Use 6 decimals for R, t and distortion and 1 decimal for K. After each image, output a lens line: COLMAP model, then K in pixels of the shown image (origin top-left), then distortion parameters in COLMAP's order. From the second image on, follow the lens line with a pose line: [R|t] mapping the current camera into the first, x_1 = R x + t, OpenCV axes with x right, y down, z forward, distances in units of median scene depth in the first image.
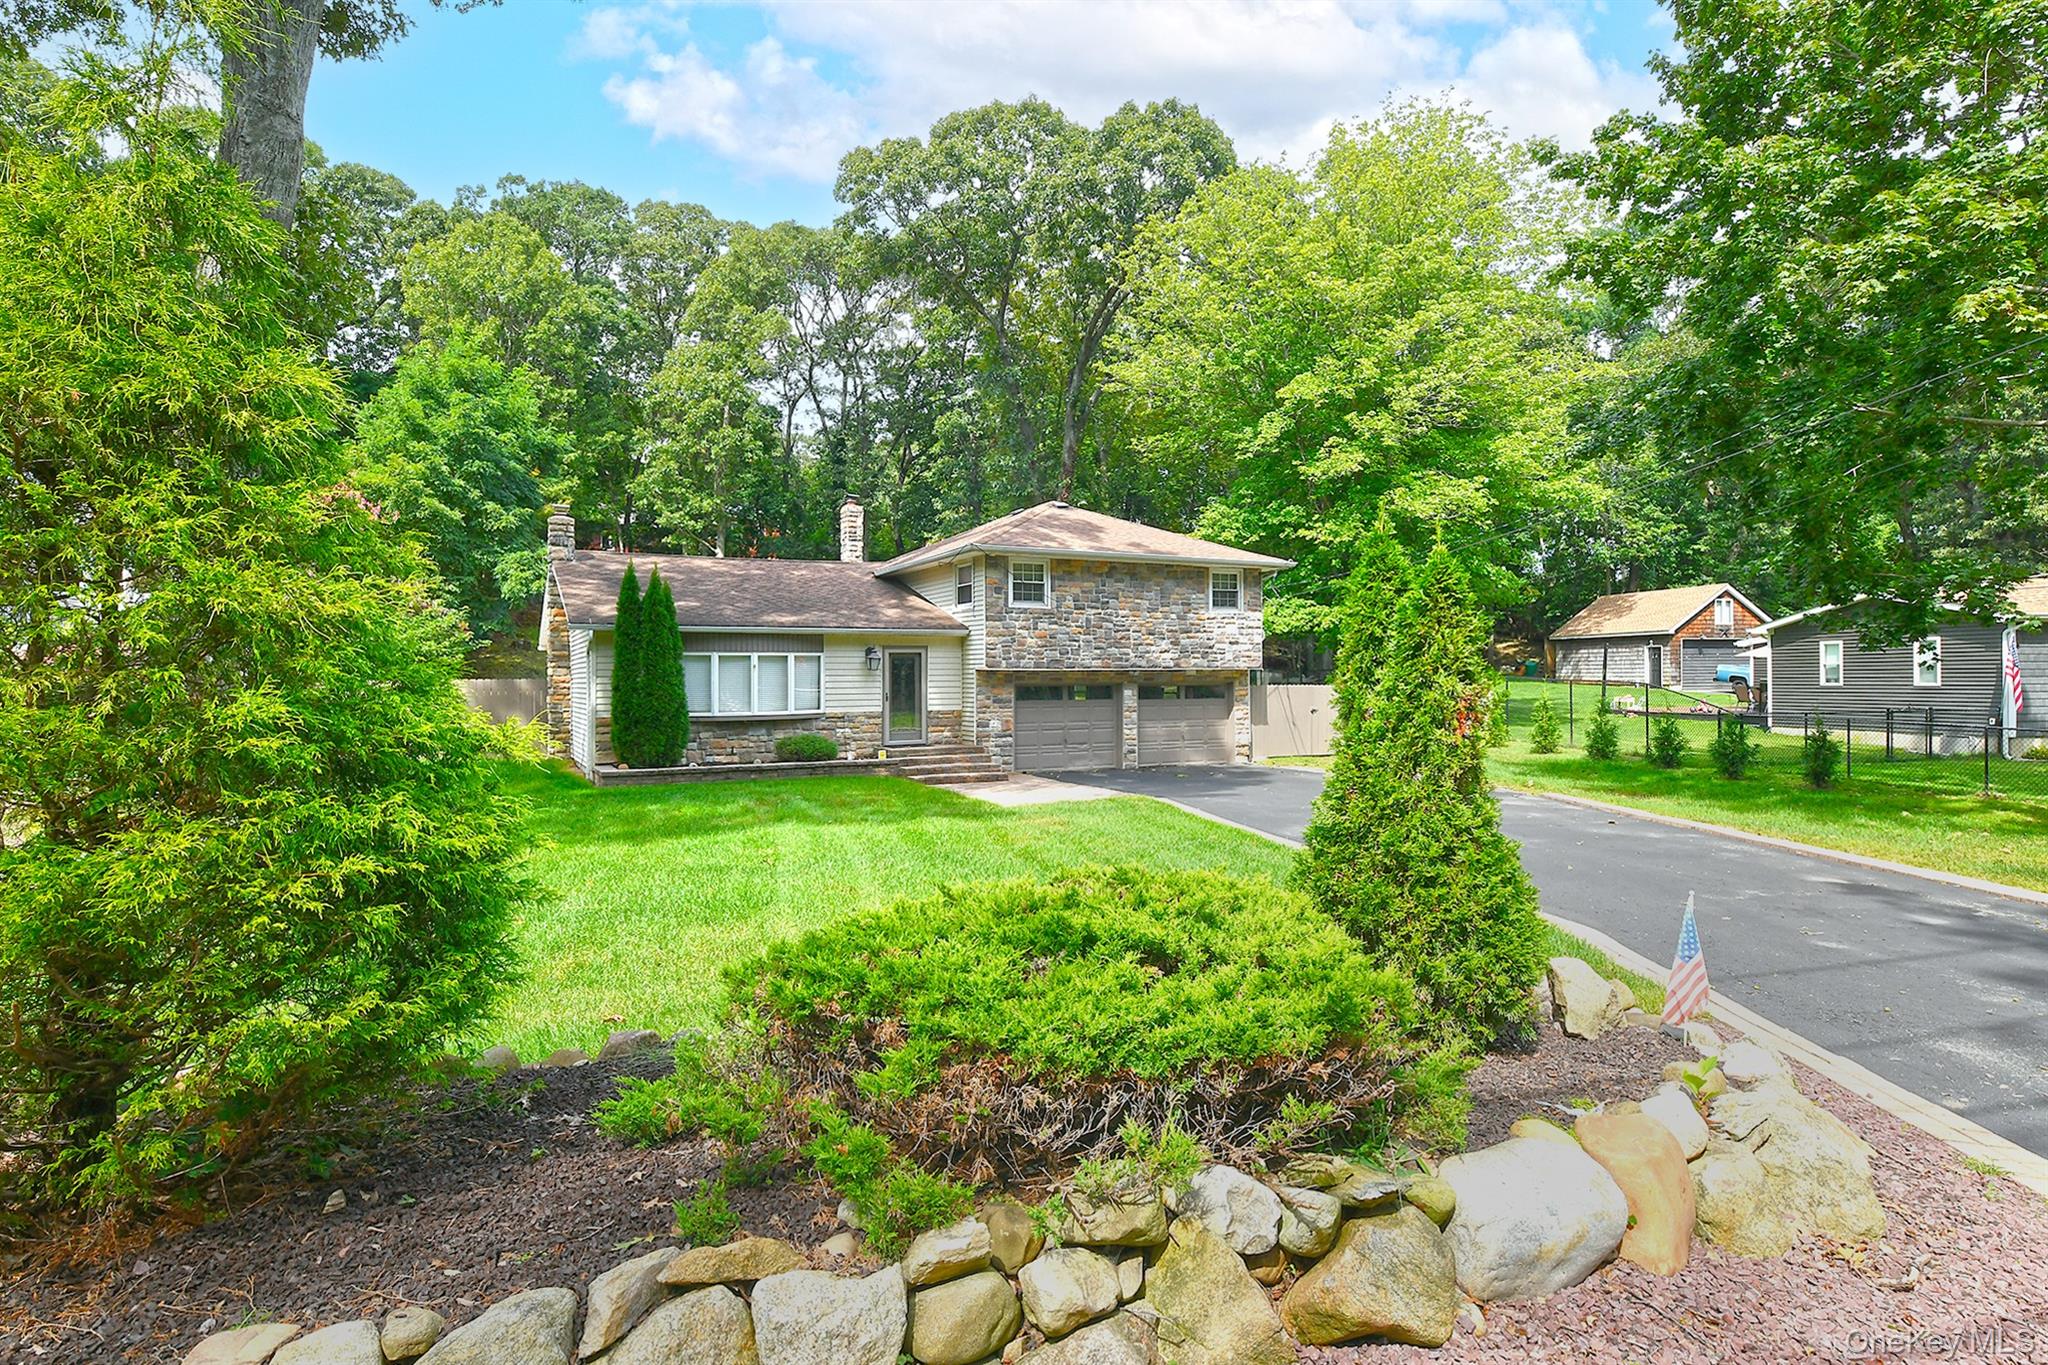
lens RADIAL K [[1072.2, 0, 918.6], [0, 1072.2, 542.3], [0, 0, 1]] dist [-0.021471, -0.000191]
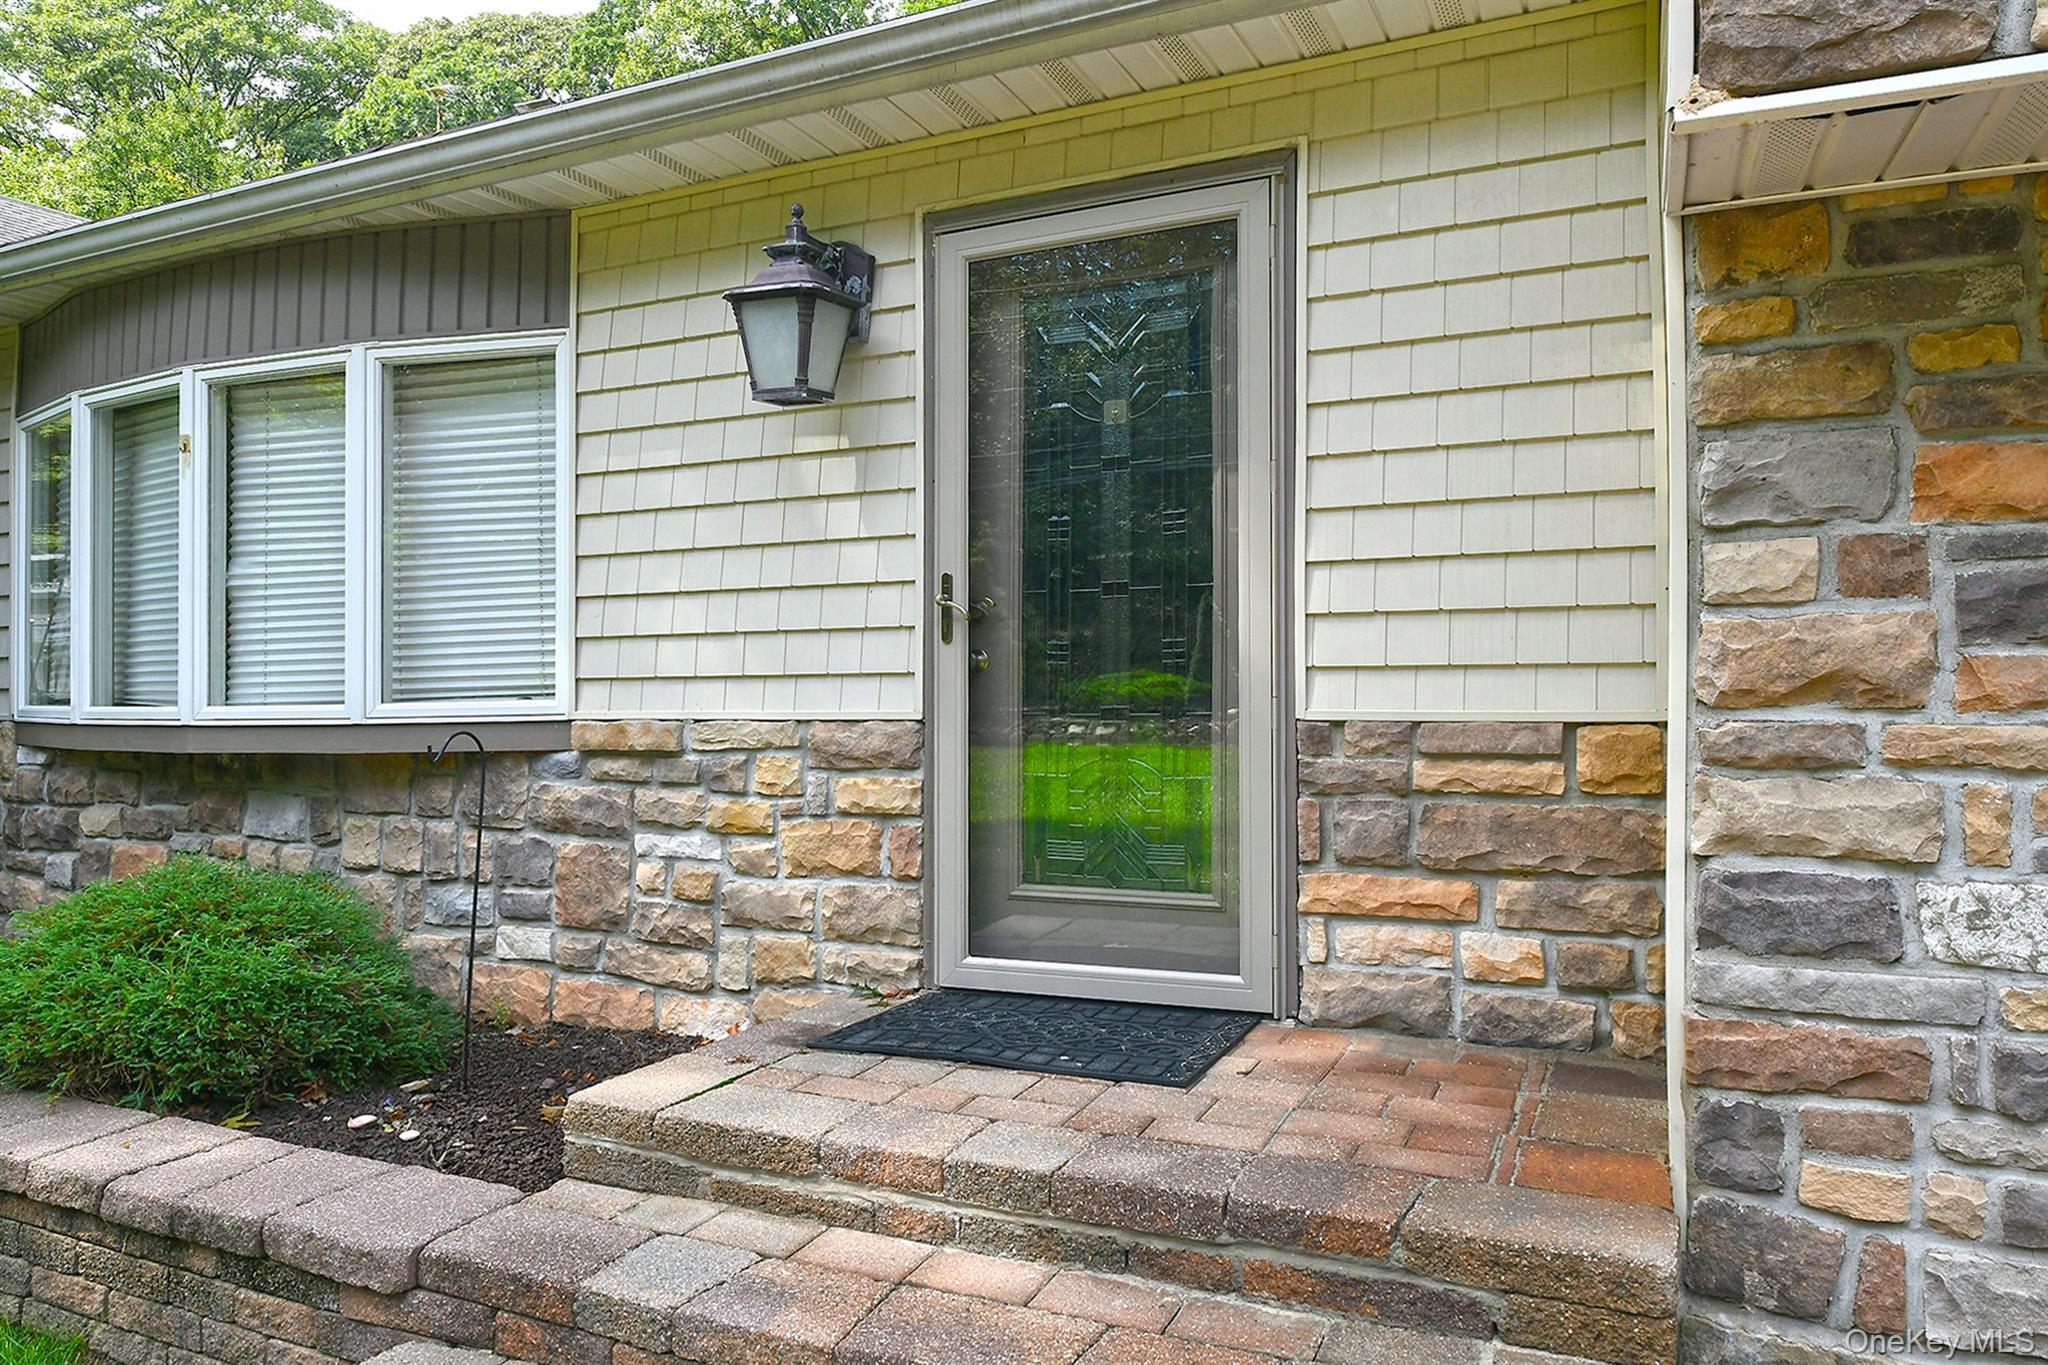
lens RADIAL K [[1359.2, 0, 1016.2], [0, 1359.2, 685.5], [0, 0, 1]] dist [-0.011015, -0.004525]
pose [[0.632278, -0.006988, -0.774710, 0.090503], [0.093329, 0.993364, 0.067210, 0.127904], [0.769100, -0.114798, 0.628734, 0.806547]]
